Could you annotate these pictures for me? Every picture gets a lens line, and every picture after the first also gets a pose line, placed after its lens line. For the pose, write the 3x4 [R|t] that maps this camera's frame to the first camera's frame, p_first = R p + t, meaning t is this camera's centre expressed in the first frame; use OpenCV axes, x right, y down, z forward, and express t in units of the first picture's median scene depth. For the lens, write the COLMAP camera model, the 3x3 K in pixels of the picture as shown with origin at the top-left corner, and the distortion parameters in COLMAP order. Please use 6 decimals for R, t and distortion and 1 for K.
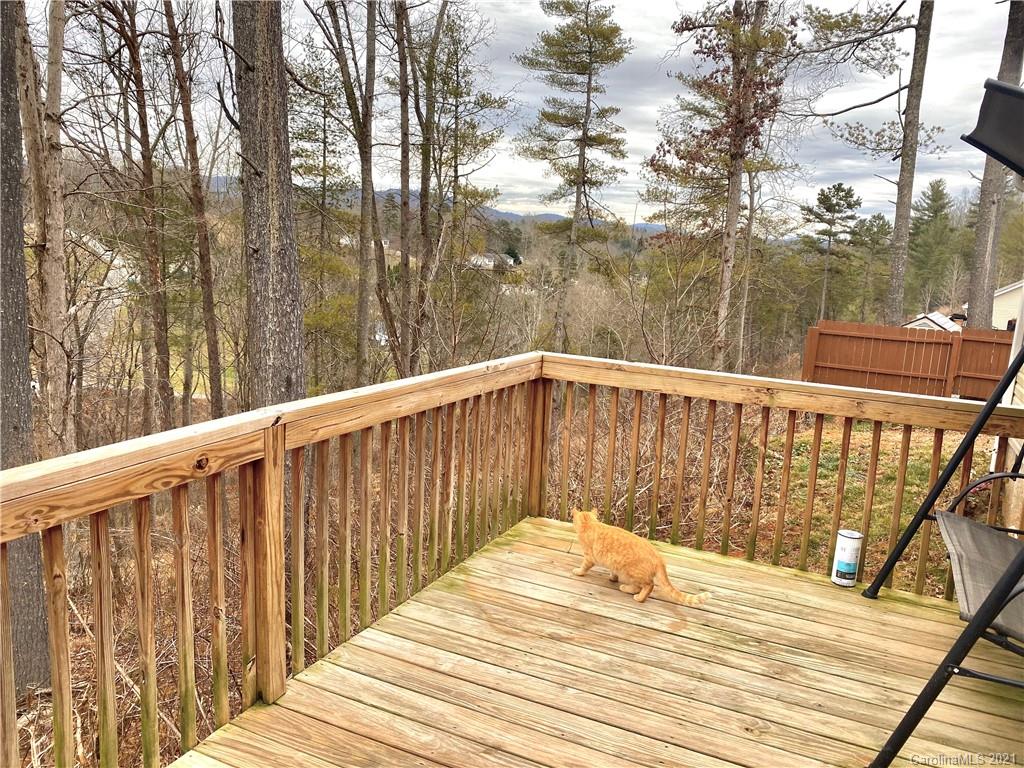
lens RADIAL K [[784.4, 0, 516.5], [0, 784.4, 384.3], [0, 0, 1]] dist [0.037260, -0.035079]
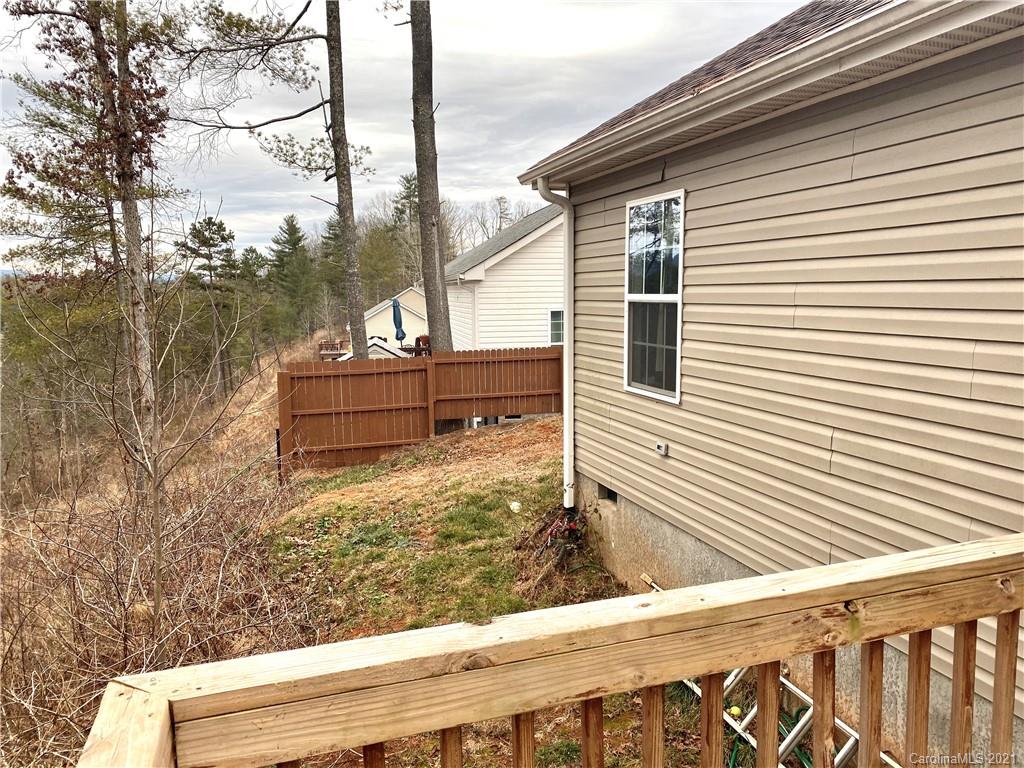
lens RADIAL K [[784.4, 0, 510.2], [0, 784.4, 378.2], [0, 0, 1]] dist [0.037260, -0.035079]
pose [[0.728757, -0.145807, 0.669069, -0.010009], [0.180287, 0.983450, 0.017949, -0.025908], [-0.660613, 0.107544, 0.742984, 0.148631]]
